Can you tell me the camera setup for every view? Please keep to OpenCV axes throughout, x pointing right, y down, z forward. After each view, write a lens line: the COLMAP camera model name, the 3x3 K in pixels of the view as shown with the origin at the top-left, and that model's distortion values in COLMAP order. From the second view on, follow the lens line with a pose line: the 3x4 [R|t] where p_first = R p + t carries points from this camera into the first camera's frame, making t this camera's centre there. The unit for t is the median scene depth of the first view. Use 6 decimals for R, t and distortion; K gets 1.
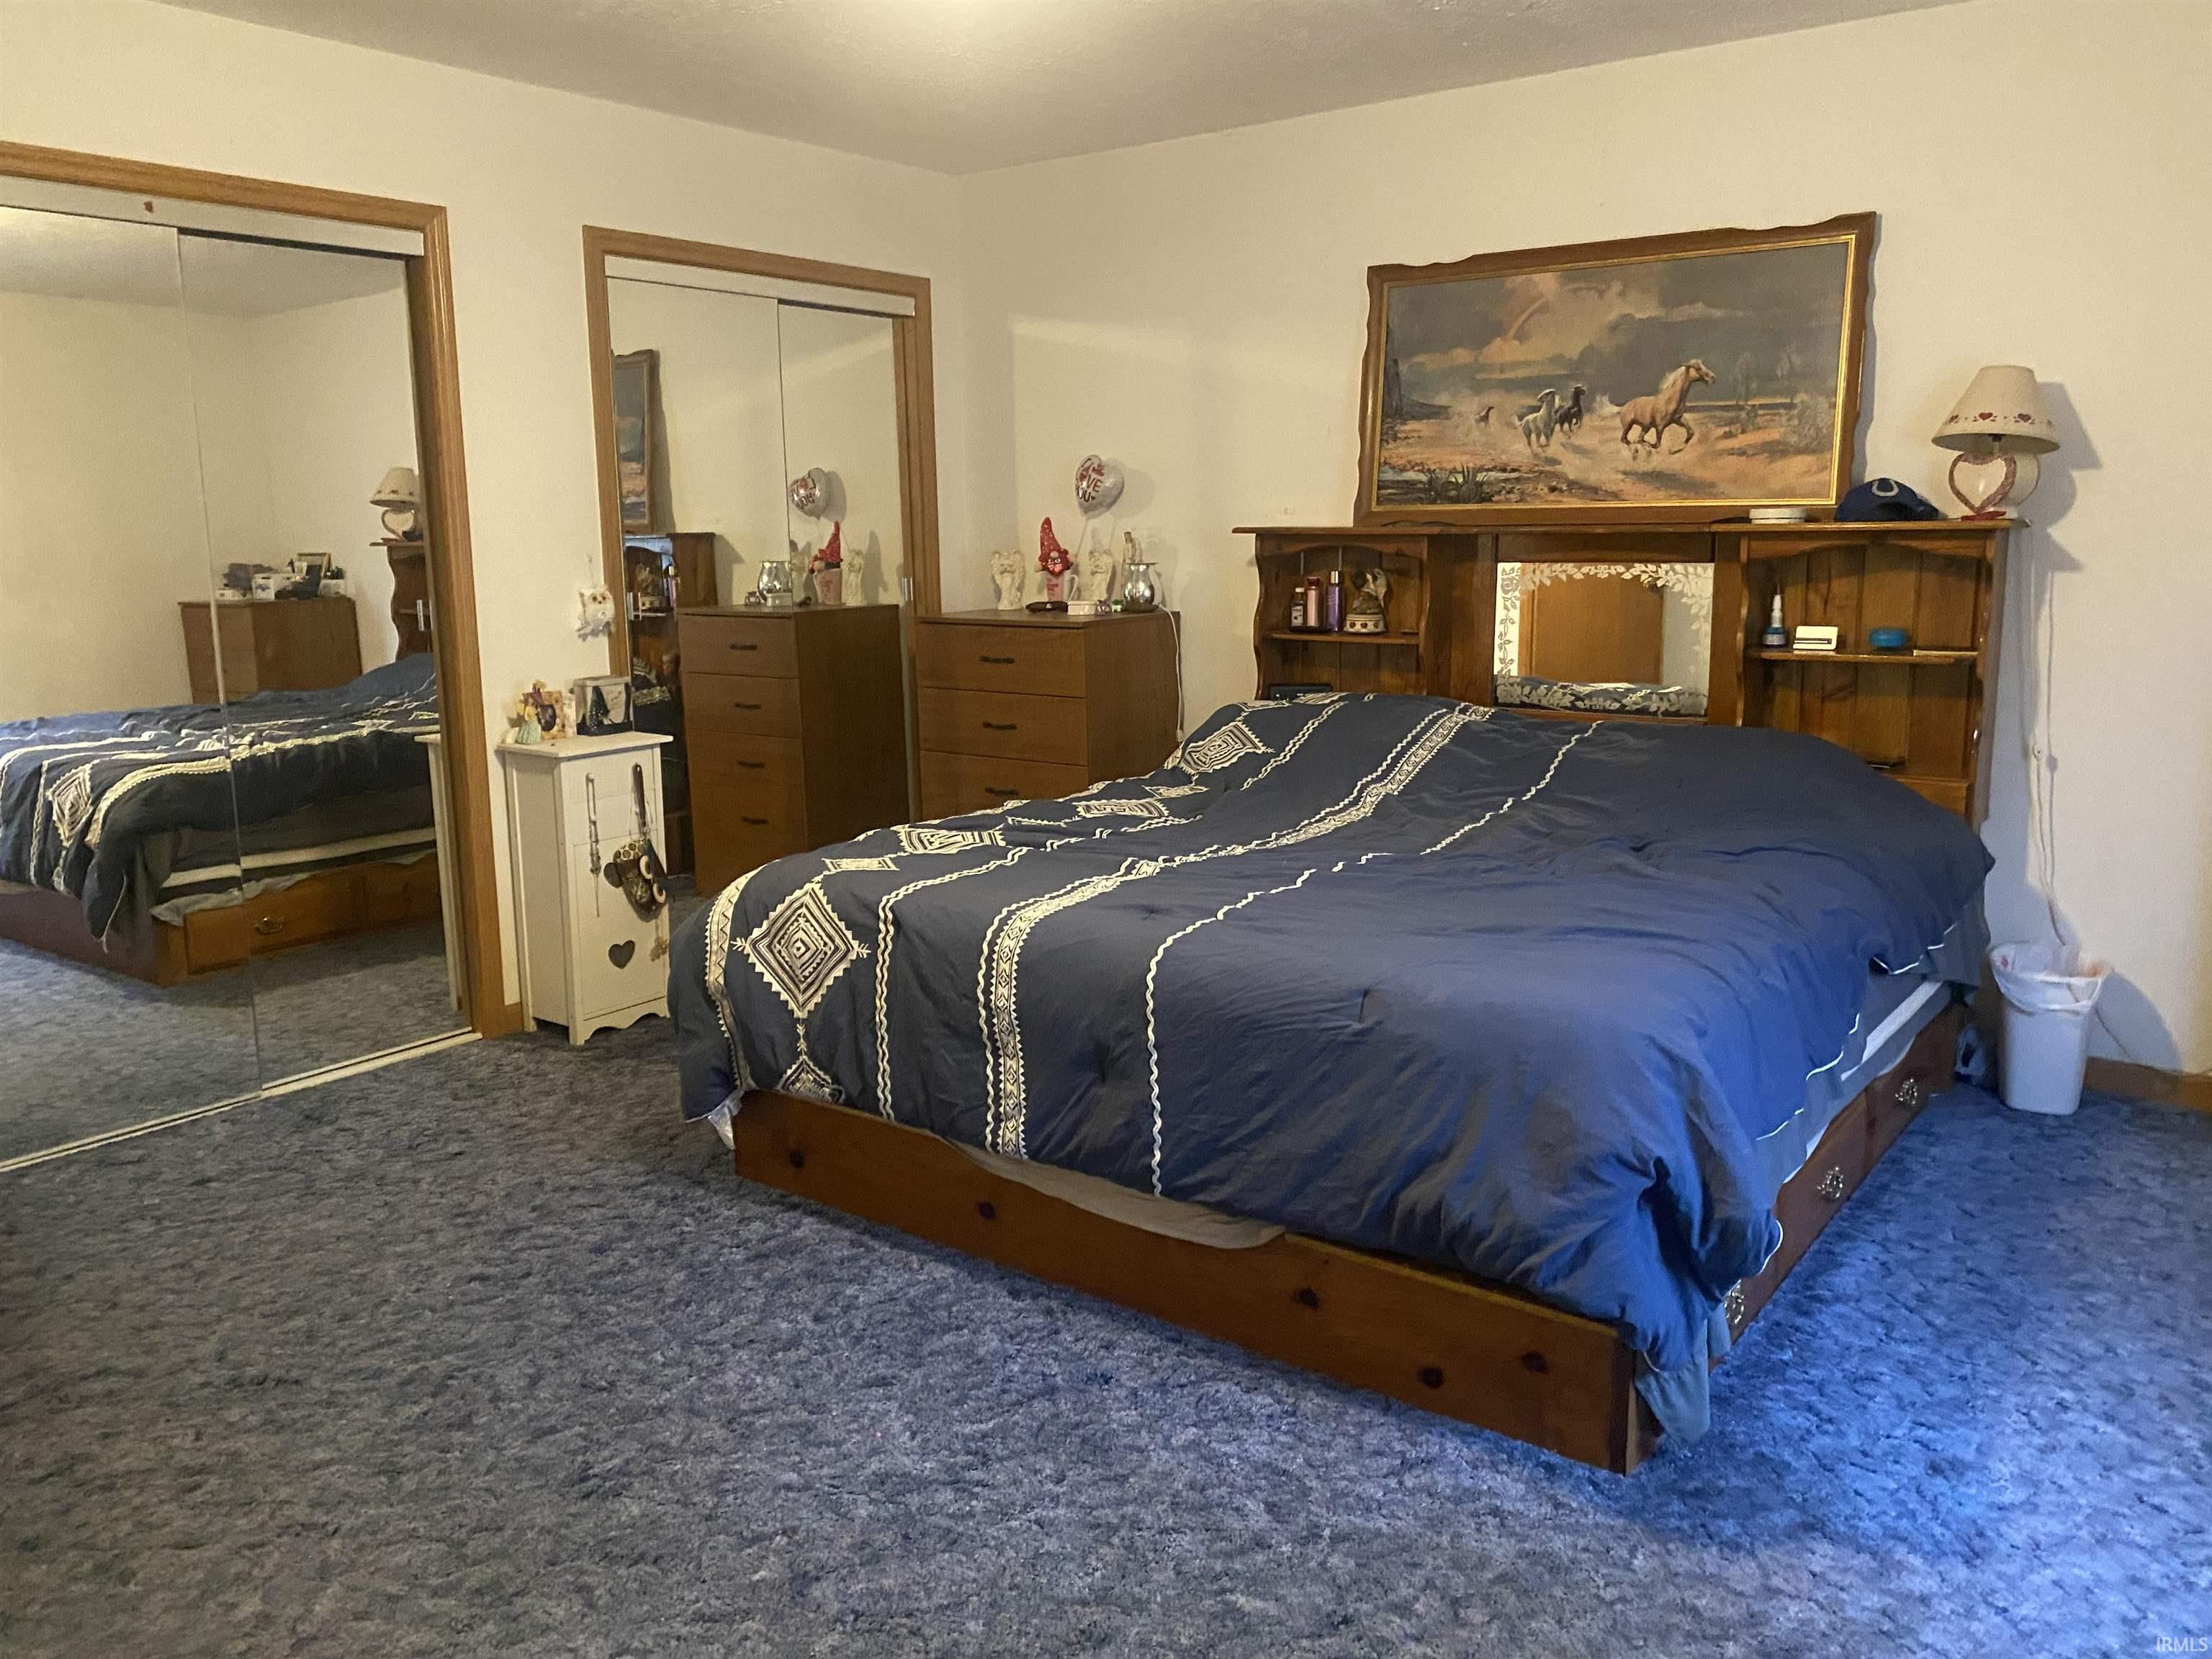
lens RADIAL K [[1680.9, 0, 1120.5], [0, 1680.9, 826.0], [0, 0, 1]] dist [0.010271, -0.010370]
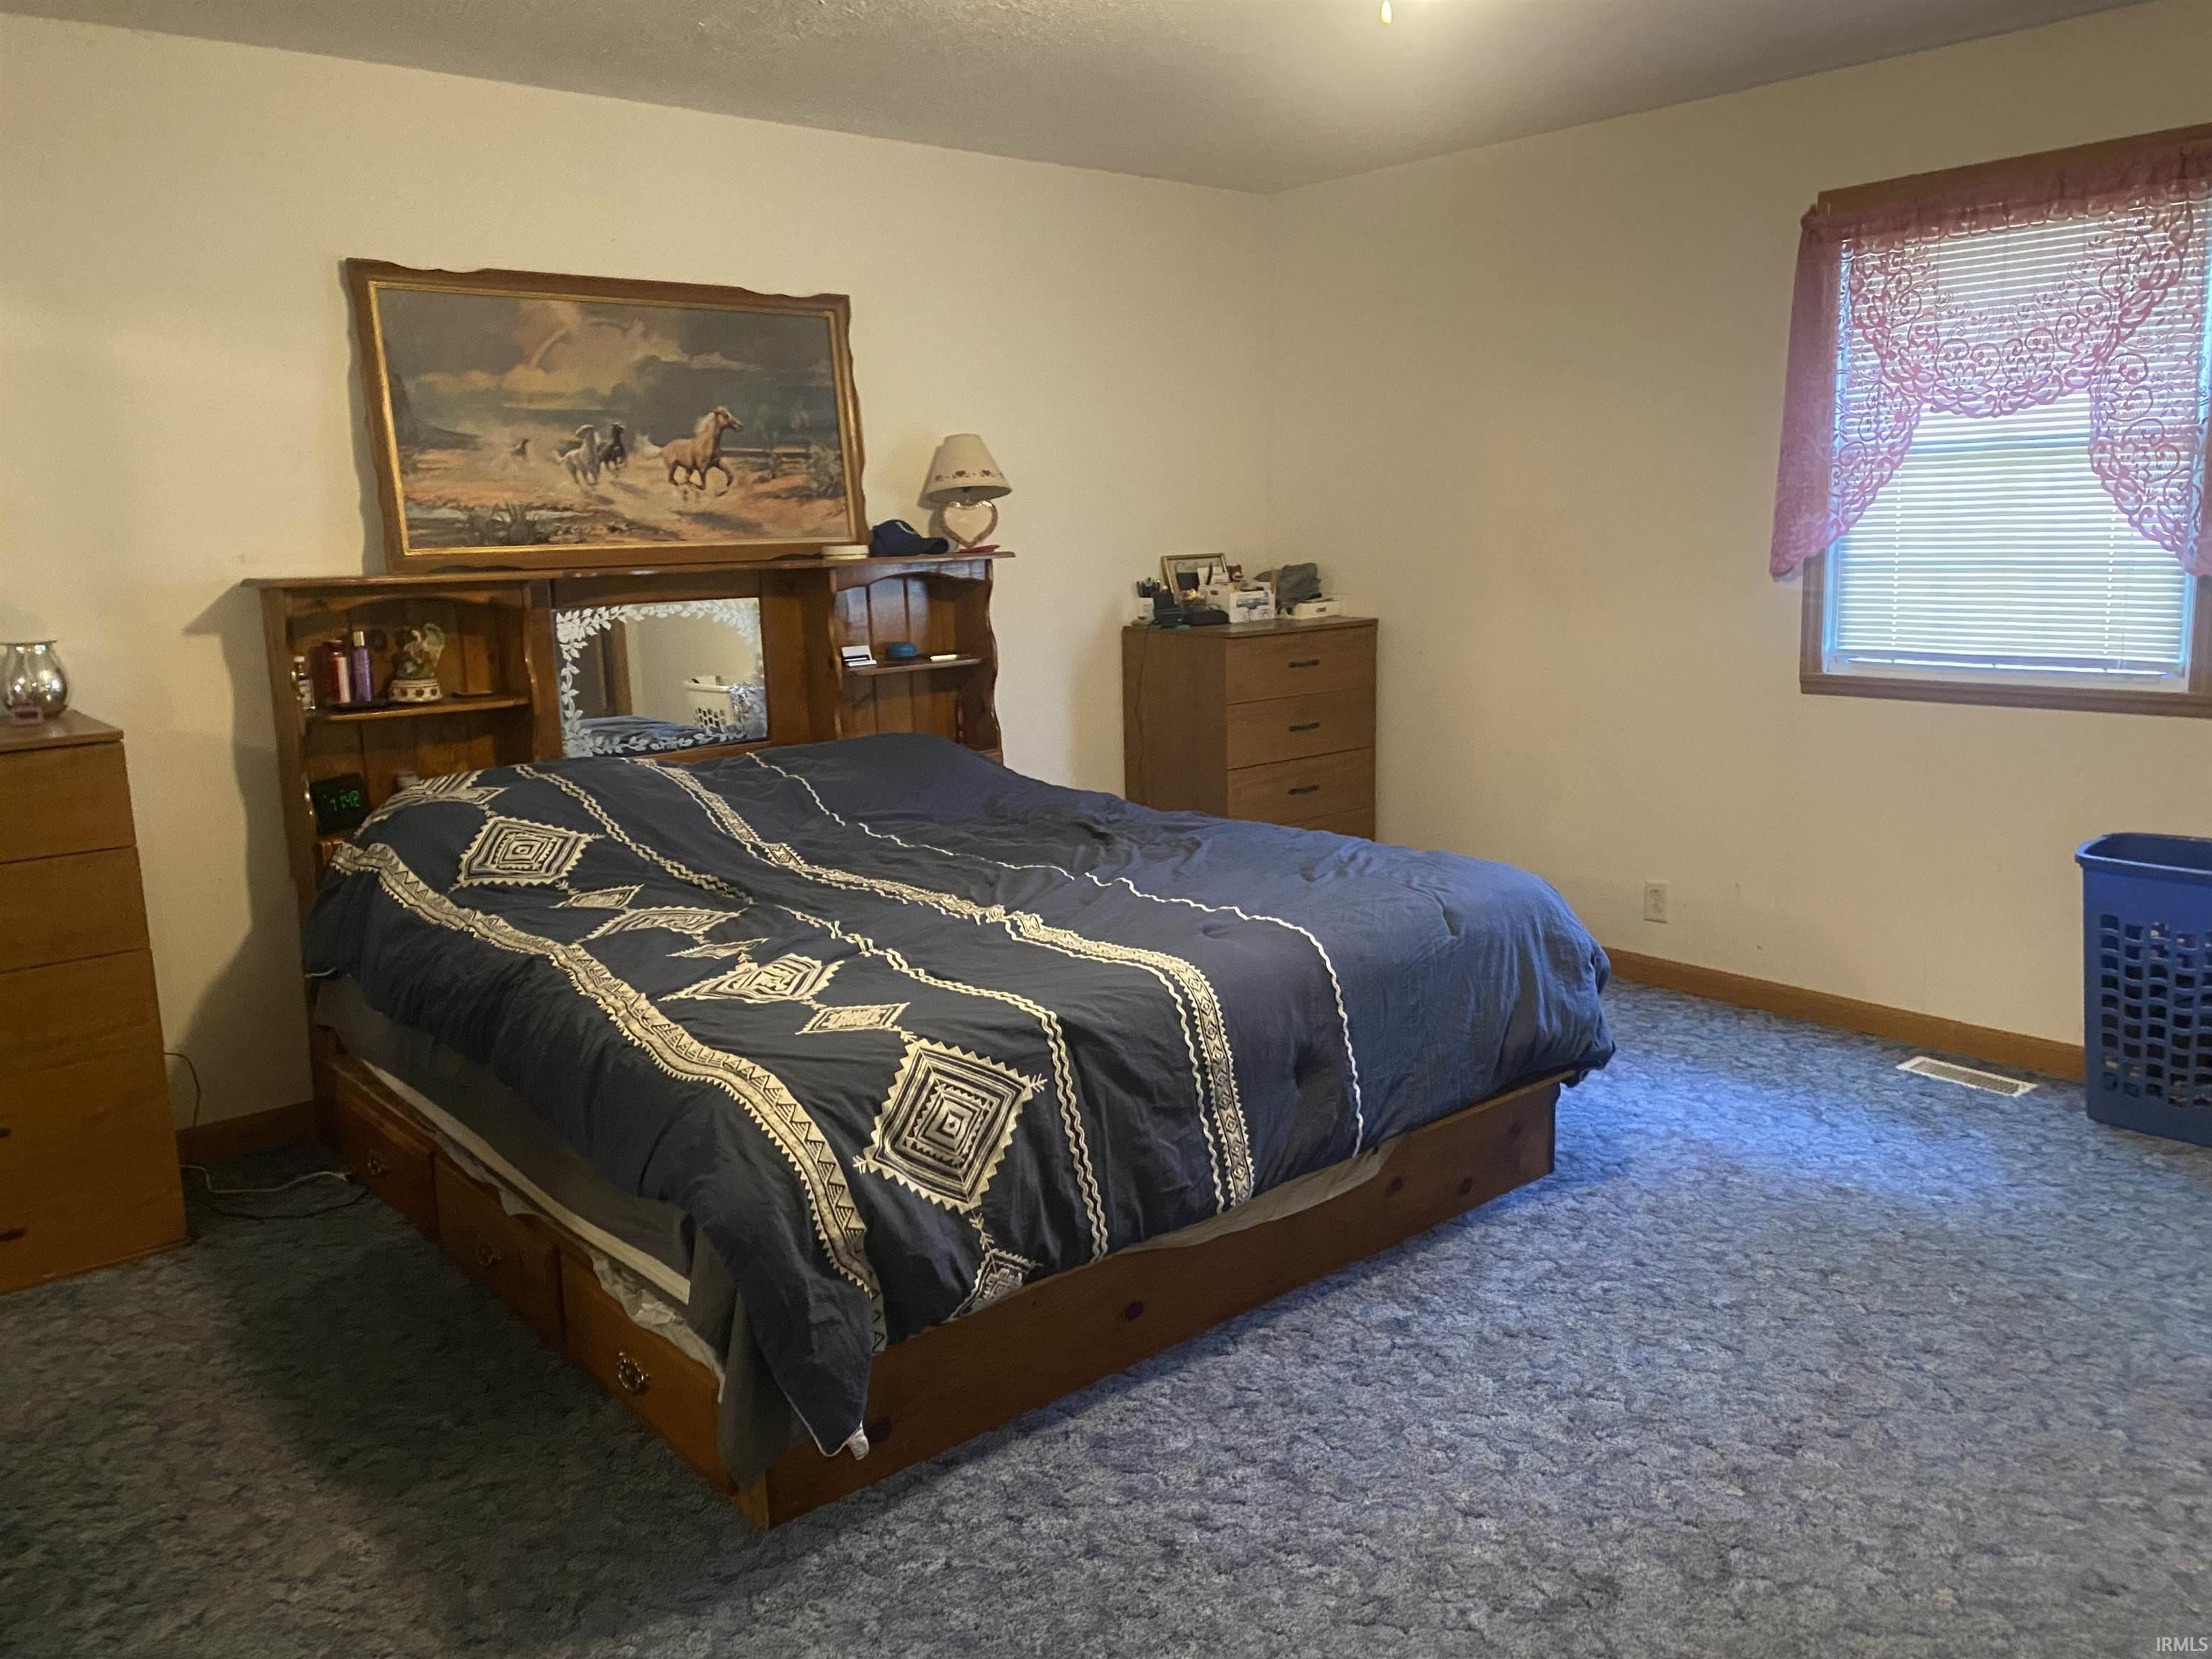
lens RADIAL K [[1680.9, 0, 1122.1], [0, 1680.9, 835.3], [0, 0, 1]] dist [0.010271, -0.010370]
pose [[0.203467, -0.175351, 0.963251, -0.656413], [0.196953, 0.971051, 0.135168, -0.105212], [-0.959068, 0.162213, 0.232113, 0.537478]]
